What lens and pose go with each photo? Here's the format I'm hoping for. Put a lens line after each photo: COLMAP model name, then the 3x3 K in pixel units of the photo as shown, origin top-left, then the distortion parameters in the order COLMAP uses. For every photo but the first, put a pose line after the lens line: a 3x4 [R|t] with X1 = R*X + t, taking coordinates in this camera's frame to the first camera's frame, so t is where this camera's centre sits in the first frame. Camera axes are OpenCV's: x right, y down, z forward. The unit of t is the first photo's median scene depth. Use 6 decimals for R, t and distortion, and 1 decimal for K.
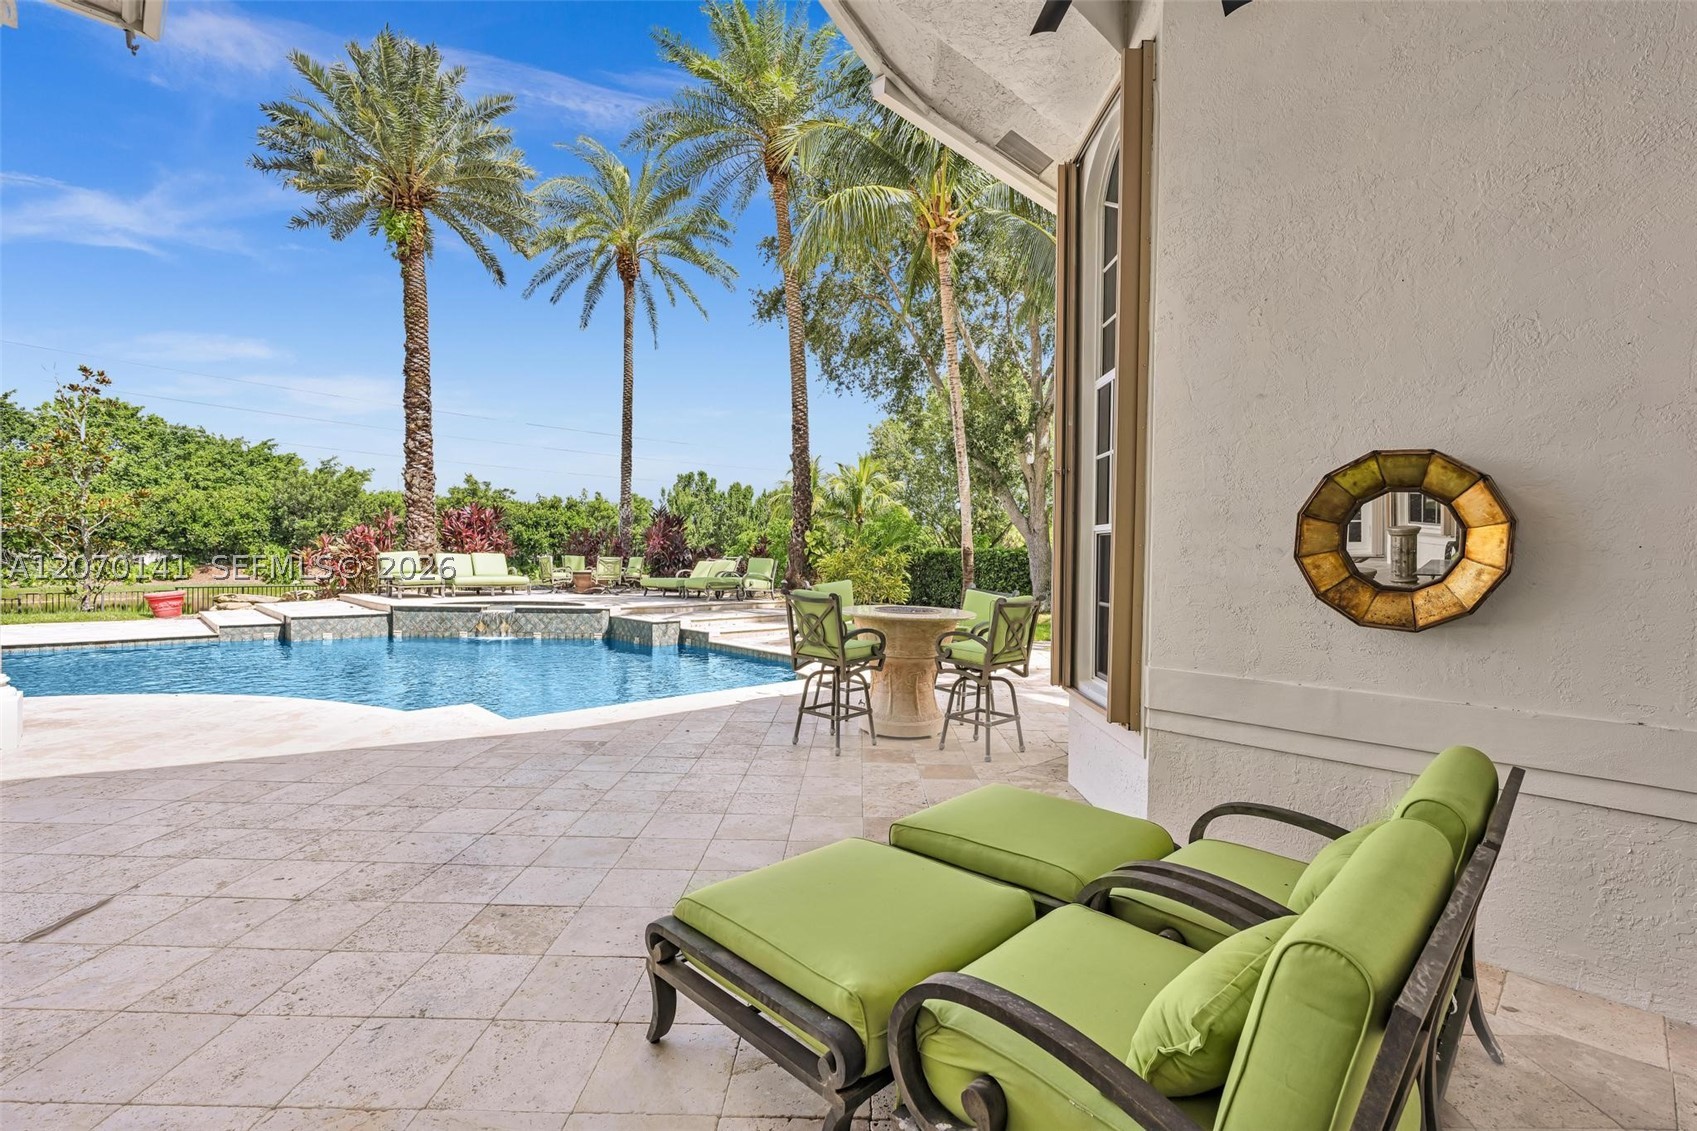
lens RADIAL K [[768.2, 0, 847.4], [0, 768.2, 560.5], [0, 0, 1]] dist [-0.001125, 0.000774]
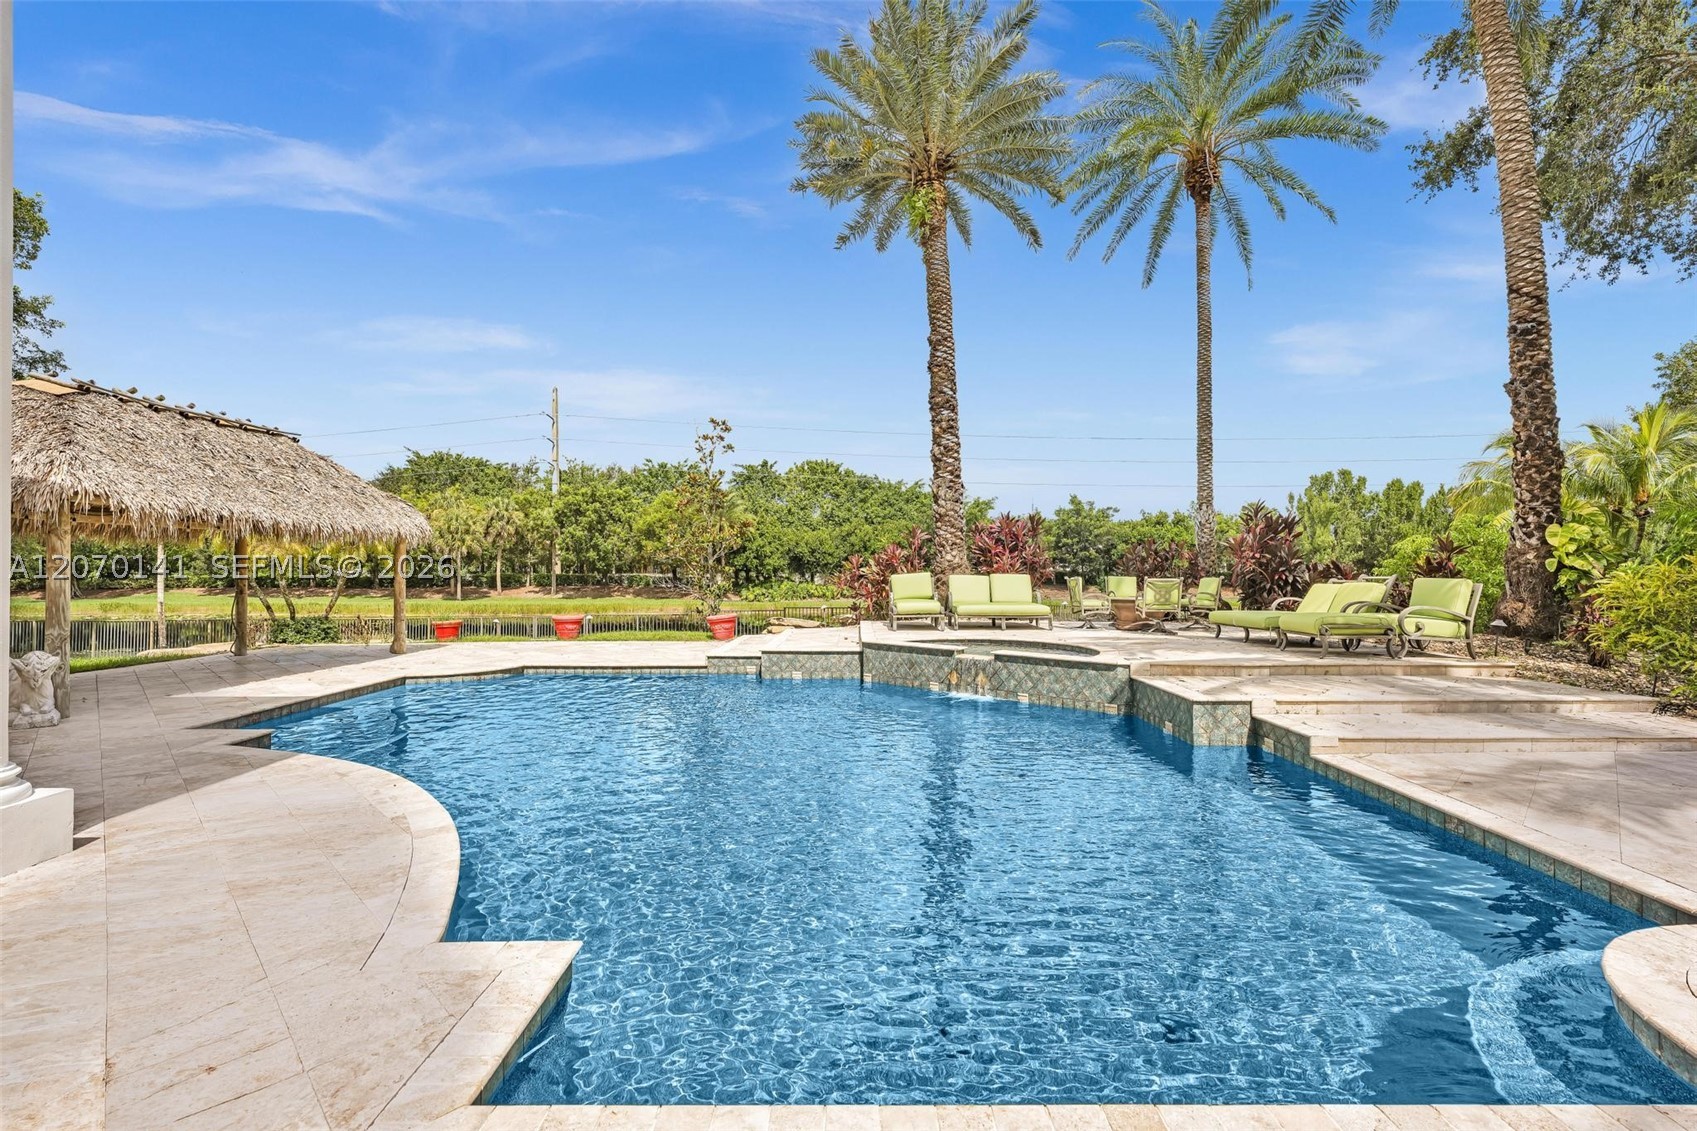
lens RADIAL K [[757.1, 0, 853.6], [0, 757.1, 563.7], [0, 0, 1]] dist [-0.004005, -0.000147]
pose [[0.717709, -0.019219, -0.696078, -0.038381], [0.004339, 0.999723, -0.023128, -0.002924], [0.696329, 0.013579, 0.717594, 0.322600]]
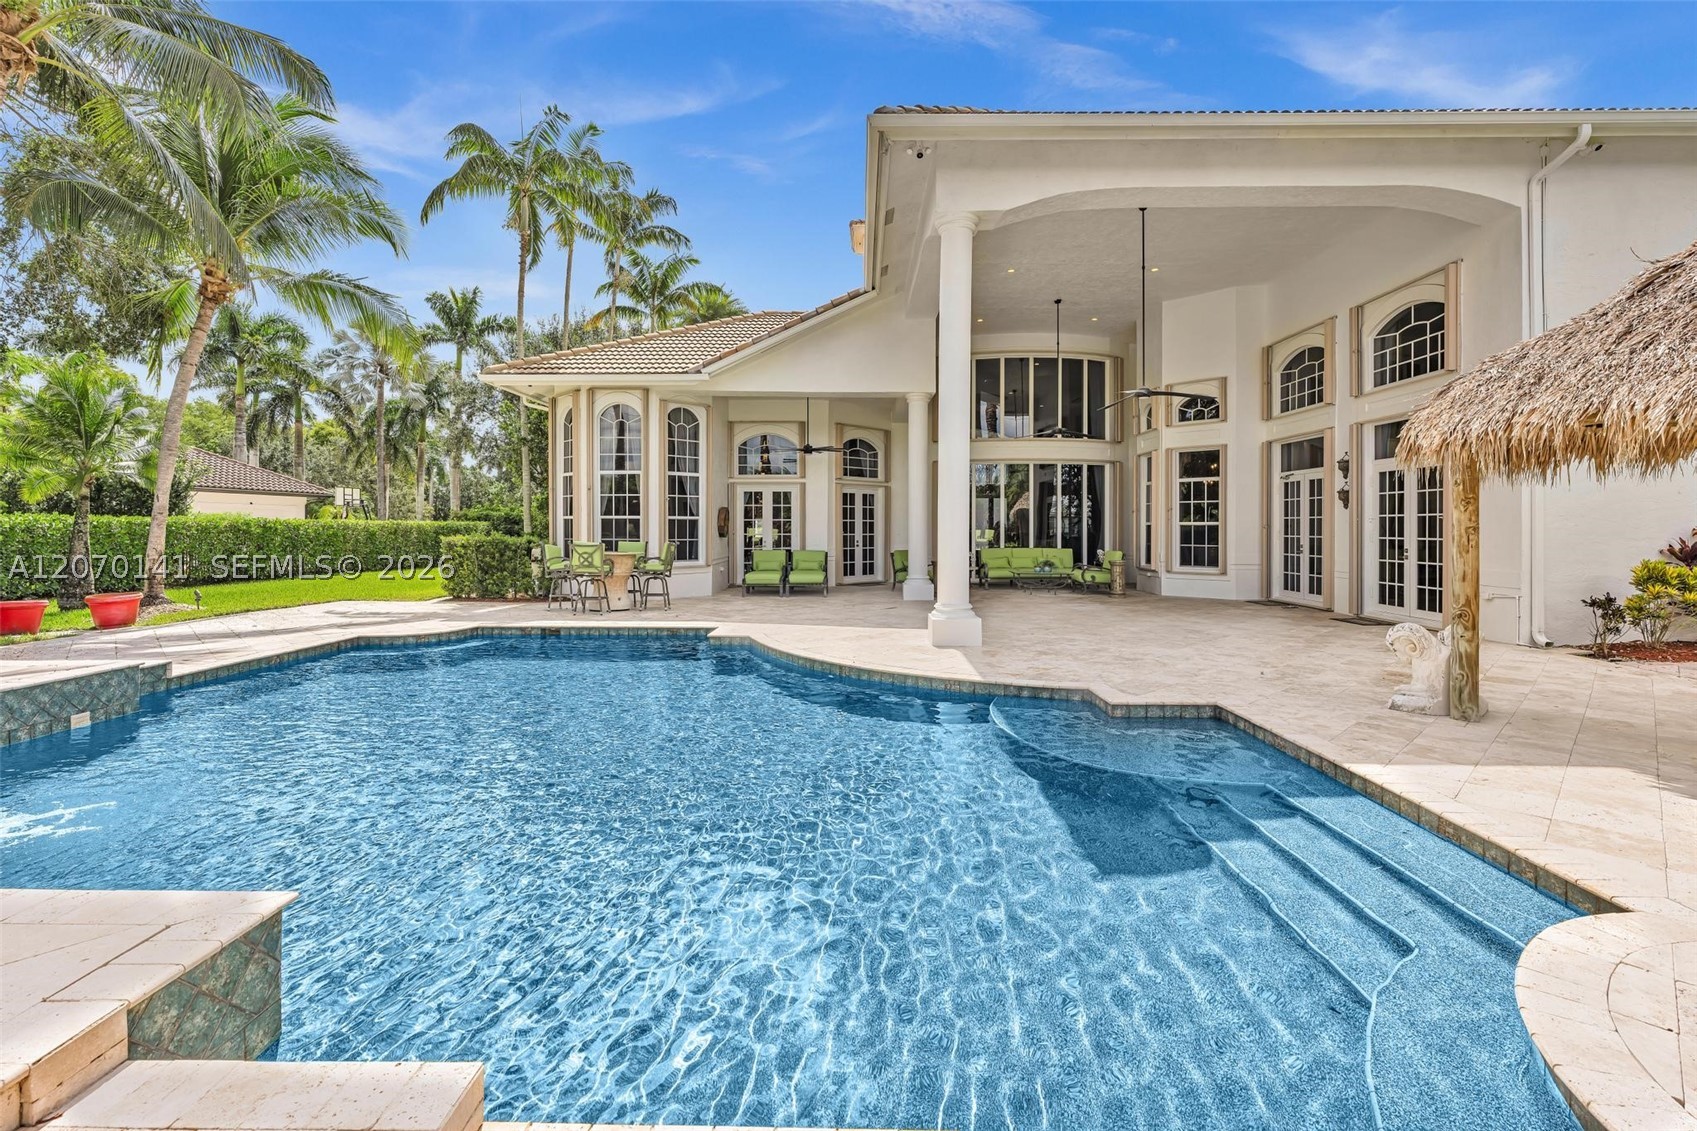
lens RADIAL K [[768.9, 0, 853.6], [0, 768.9, 532.0], [0, 0, 1]] dist [-0.002936, 0.000101]
pose [[-0.707971, -0.022032, 0.705898, -0.671842], [-0.006474, 0.999674, 0.024708, -0.016948], [-0.706212, 0.012922, -0.707883, 0.725649]]
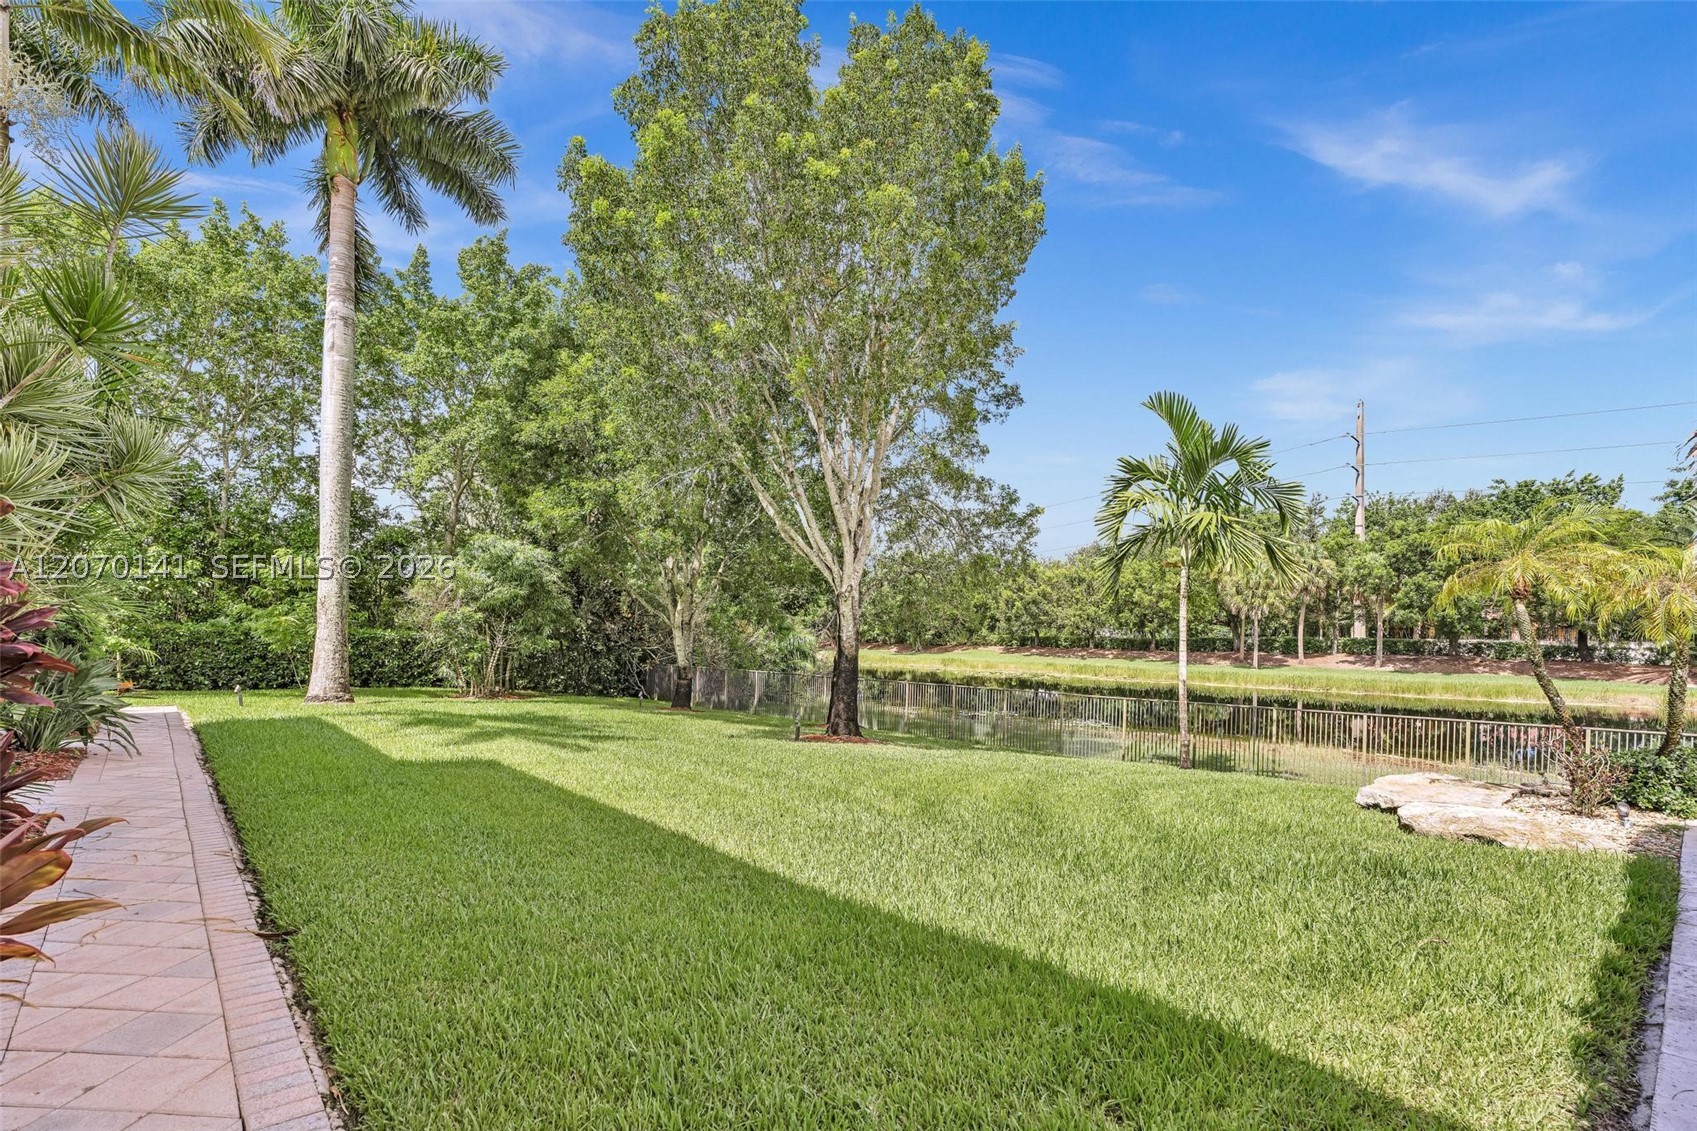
lens RADIAL K [[778.6, 0, 850.4], [0, 778.6, 649.5], [0, 0, 1]] dist [-0.011949, 0.000085]
pose [[-0.040962, 0.013861, -0.999065, -0.694149], [-0.018148, 0.999728, 0.014614, -0.012271], [0.998996, 0.018730, -0.040699, 0.117185]]
